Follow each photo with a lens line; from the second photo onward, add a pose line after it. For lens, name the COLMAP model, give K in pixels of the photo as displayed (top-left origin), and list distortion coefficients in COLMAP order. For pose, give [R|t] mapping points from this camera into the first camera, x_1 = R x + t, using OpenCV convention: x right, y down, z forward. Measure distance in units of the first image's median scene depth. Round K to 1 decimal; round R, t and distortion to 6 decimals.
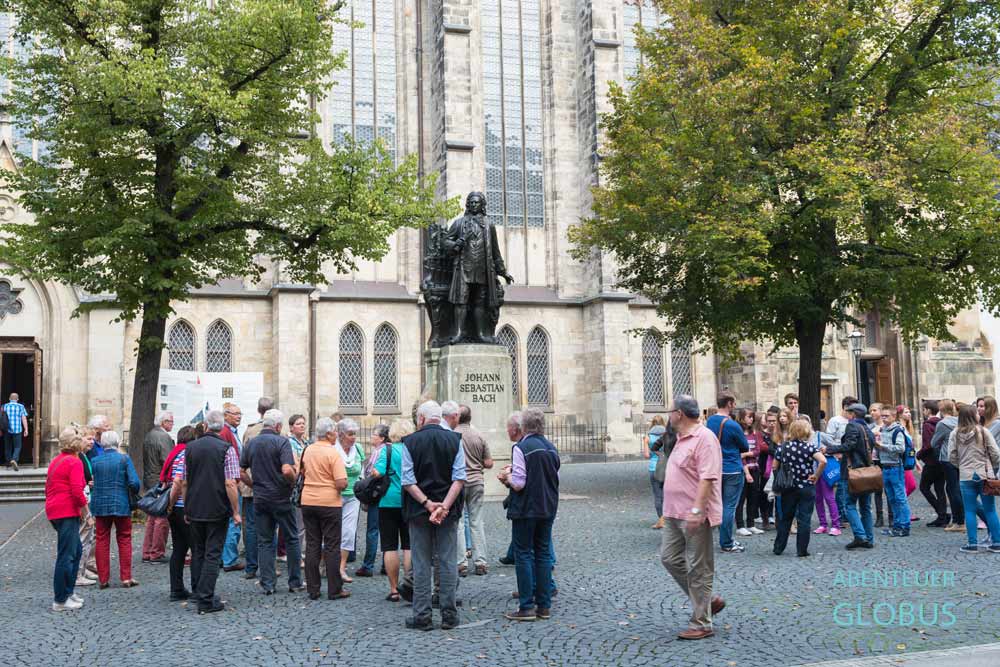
lens RADIAL K [[1276.3, 0, 500.0], [0, 1276.3, 333.5], [0, 0, 1]] dist [0.011668, 0.007527]
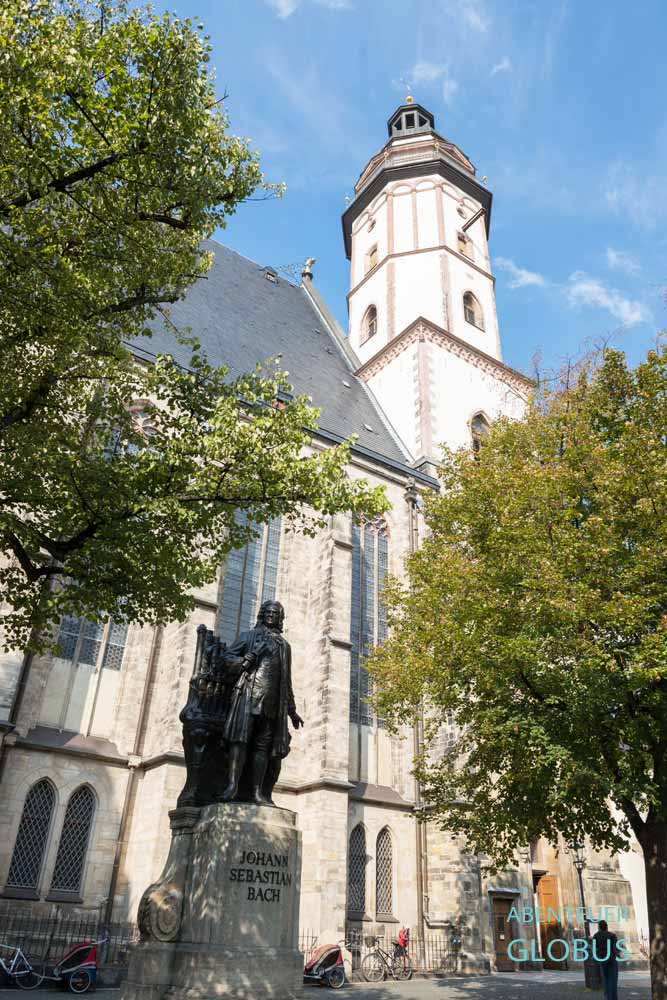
lens RADIAL K [[747.8, 0, 349.6], [0, 747.8, 497.8], [0, 0, 1]] dist [-0.037804, -0.002680]
pose [[0.955168, 0.192124, 0.225260, -0.066913], [-0.077083, 0.895990, -0.437333, 0.022278], [-0.285853, 0.400363, 0.870631, 0.418376]]
